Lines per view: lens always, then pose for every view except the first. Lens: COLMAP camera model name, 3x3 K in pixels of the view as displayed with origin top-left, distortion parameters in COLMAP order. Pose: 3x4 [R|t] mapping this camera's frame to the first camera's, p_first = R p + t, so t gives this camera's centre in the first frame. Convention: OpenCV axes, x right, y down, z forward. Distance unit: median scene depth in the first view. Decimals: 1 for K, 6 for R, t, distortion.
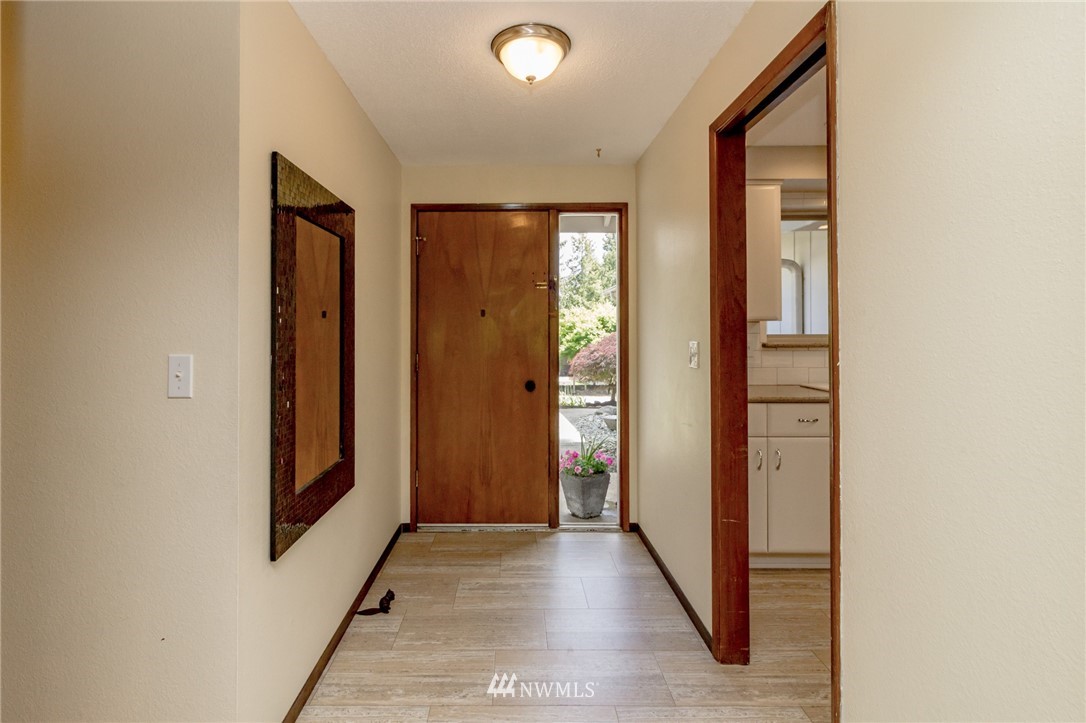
lens RADIAL K [[516.0, 0, 509.4], [0, 516.0, 326.5], [0, 0, 1]] dist [0.001767, 0.000231]
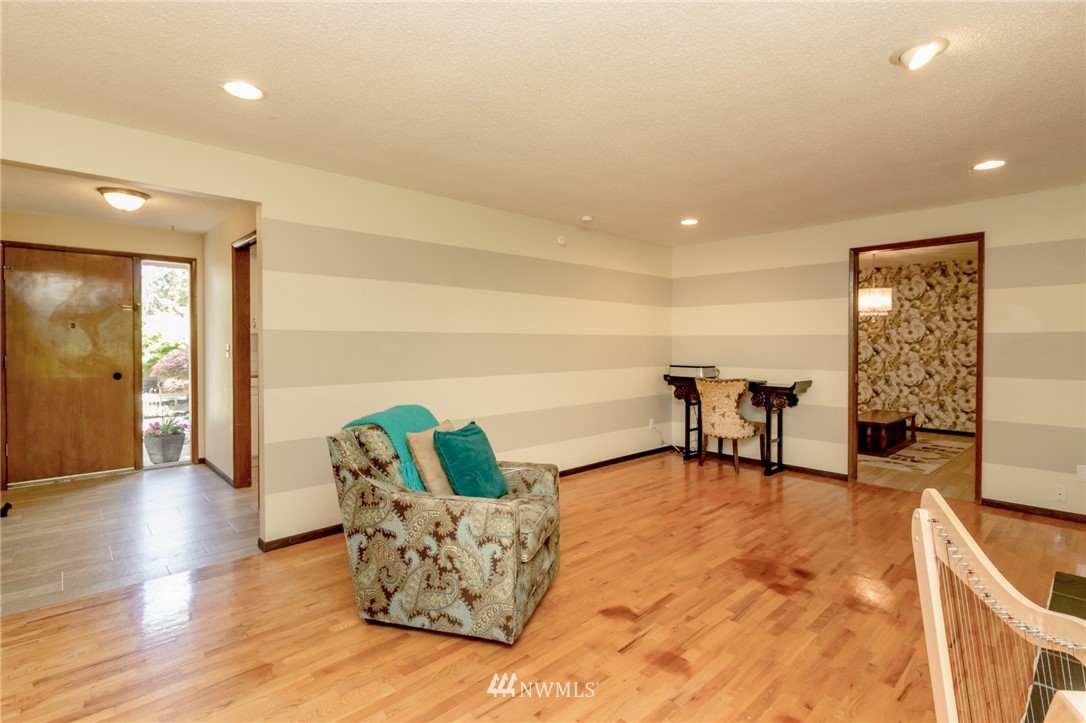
lens RADIAL K [[516.0, 0, 544.6], [0, 516.0, 350.4], [0, 0, 1]] dist [0.001767, 0.000231]
pose [[0.723107, -0.008882, 0.690679, -0.095579], [-0.008758, 0.999719, 0.022026, -0.000205], [-0.690681, -0.021976, 0.722826, -0.899200]]
